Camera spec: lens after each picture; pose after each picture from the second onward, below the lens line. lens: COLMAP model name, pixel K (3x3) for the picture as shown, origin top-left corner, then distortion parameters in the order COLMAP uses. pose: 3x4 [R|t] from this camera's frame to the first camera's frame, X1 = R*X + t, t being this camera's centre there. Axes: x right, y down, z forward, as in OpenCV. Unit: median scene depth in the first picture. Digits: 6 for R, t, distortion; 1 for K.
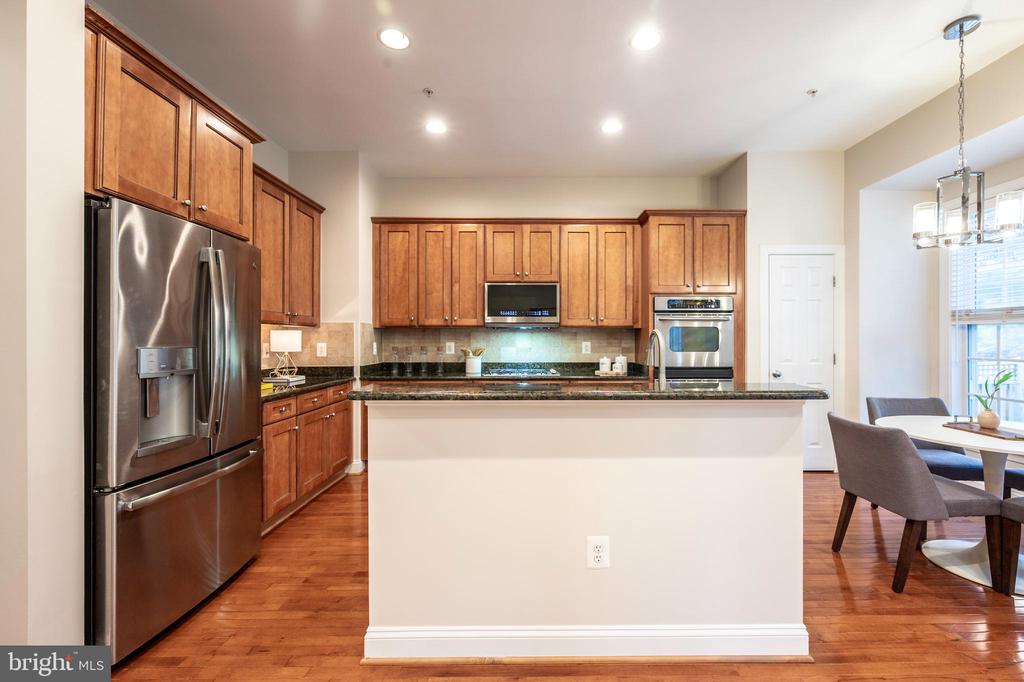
lens RADIAL K [[432.6, 0, 533.8], [0, 432.6, 338.6], [0, 0, 1]] dist [-0.000834, 0.000090]
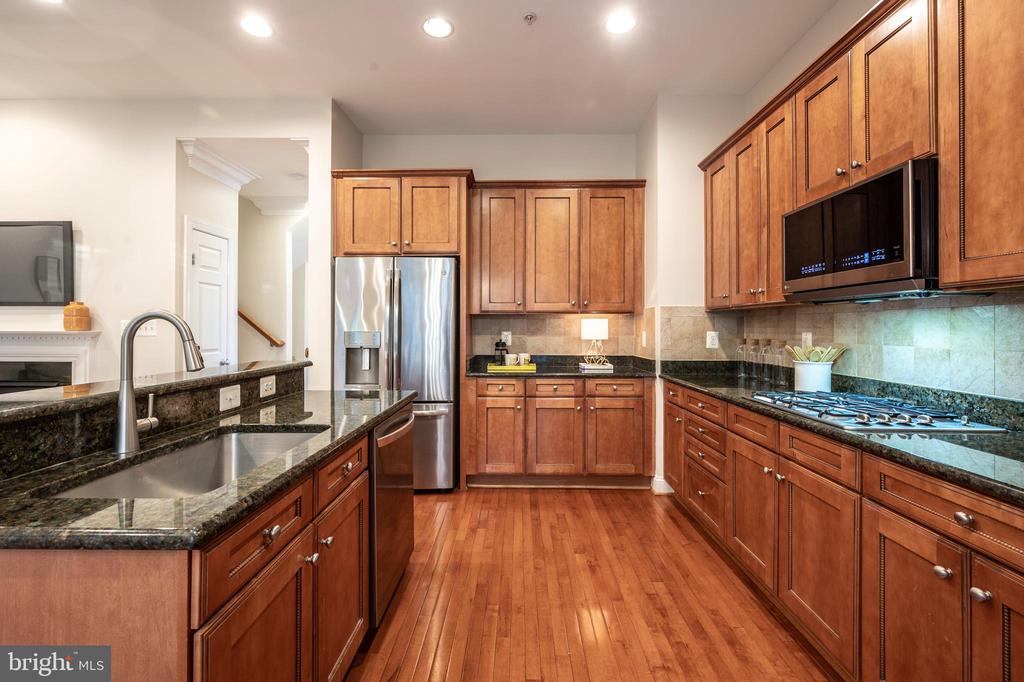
lens RADIAL K [[448.2, 0, 508.8], [0, 448.2, 325.0], [0, 0, 1]] dist [0.002165, 0.000317]
pose [[-0.024657, -0.005803, -0.999679, 0.419578], [0.001992, 0.999981, -0.005854, 0.001640], [0.999694, -0.002135, -0.024645, 0.706757]]
